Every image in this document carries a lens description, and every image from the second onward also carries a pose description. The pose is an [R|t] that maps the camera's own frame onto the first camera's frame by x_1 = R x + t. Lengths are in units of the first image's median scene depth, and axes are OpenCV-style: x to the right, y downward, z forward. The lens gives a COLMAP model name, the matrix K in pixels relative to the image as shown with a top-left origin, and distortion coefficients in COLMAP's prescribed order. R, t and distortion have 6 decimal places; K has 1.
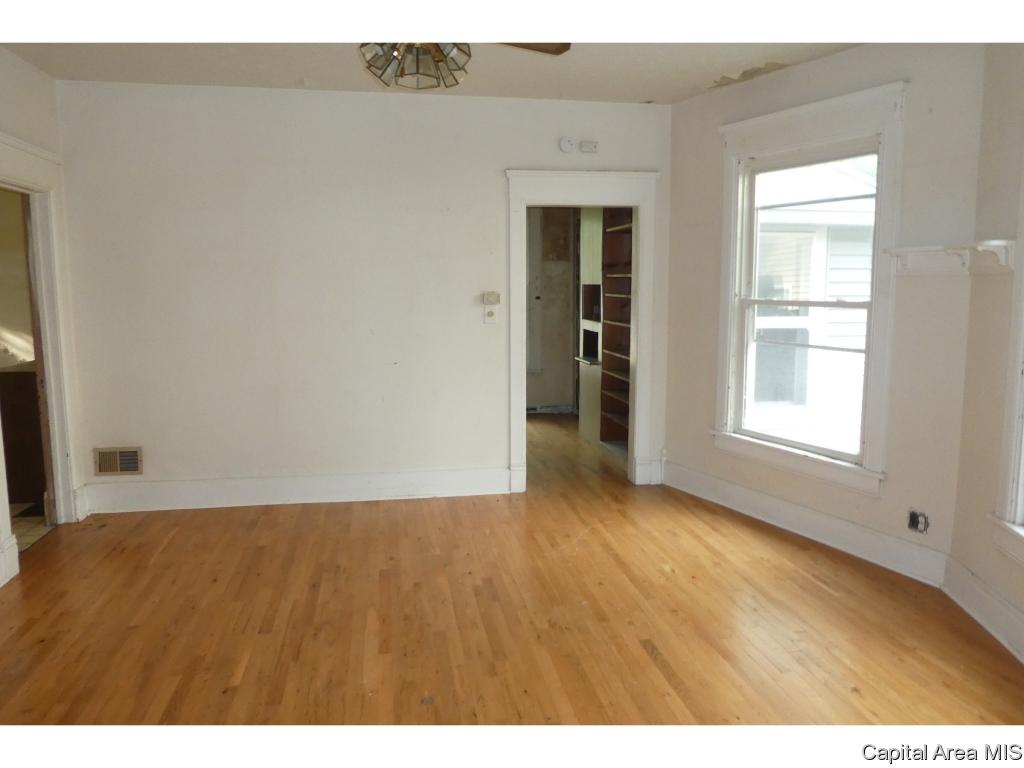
lens RADIAL K [[742.2, 0, 513.5], [0, 742.2, 378.1], [0, 0, 1]] dist [-0.006838, -0.004826]
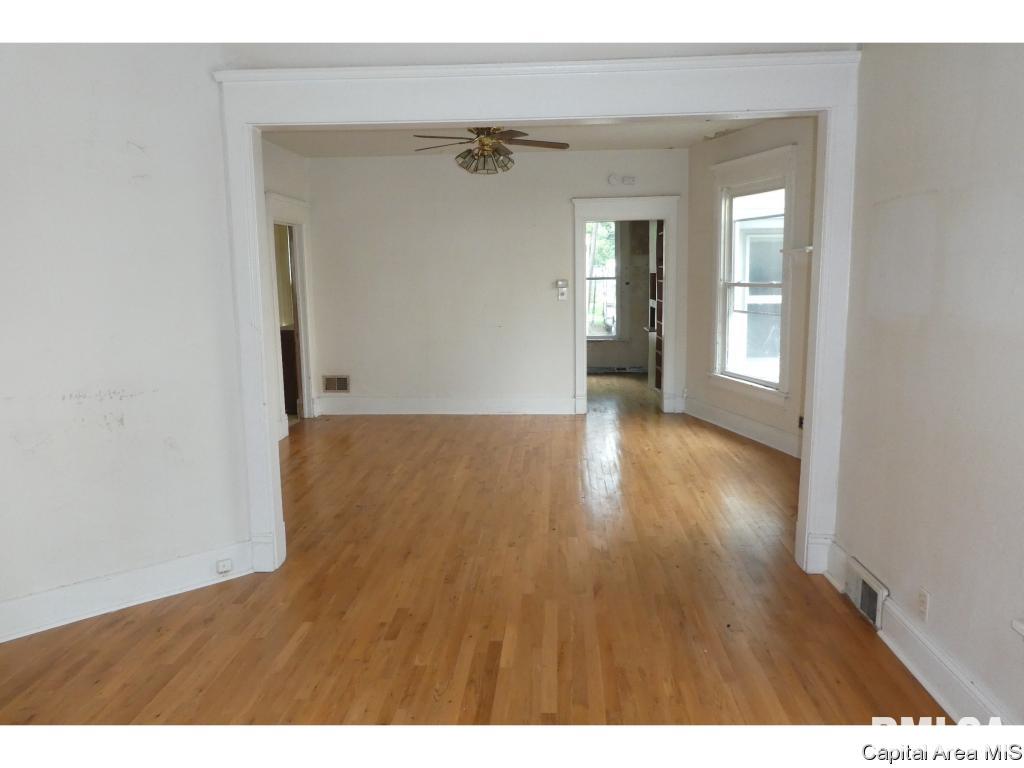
lens RADIAL K [[742.2, 0, 512.6], [0, 742.2, 387.2], [0, 0, 1]] dist [-0.006838, -0.004826]
pose [[0.971381, 0.023491, -0.236363, 0.251743], [-0.016744, 0.999394, 0.030513, 0.063836], [0.236936, -0.025682, 0.971186, -0.539678]]
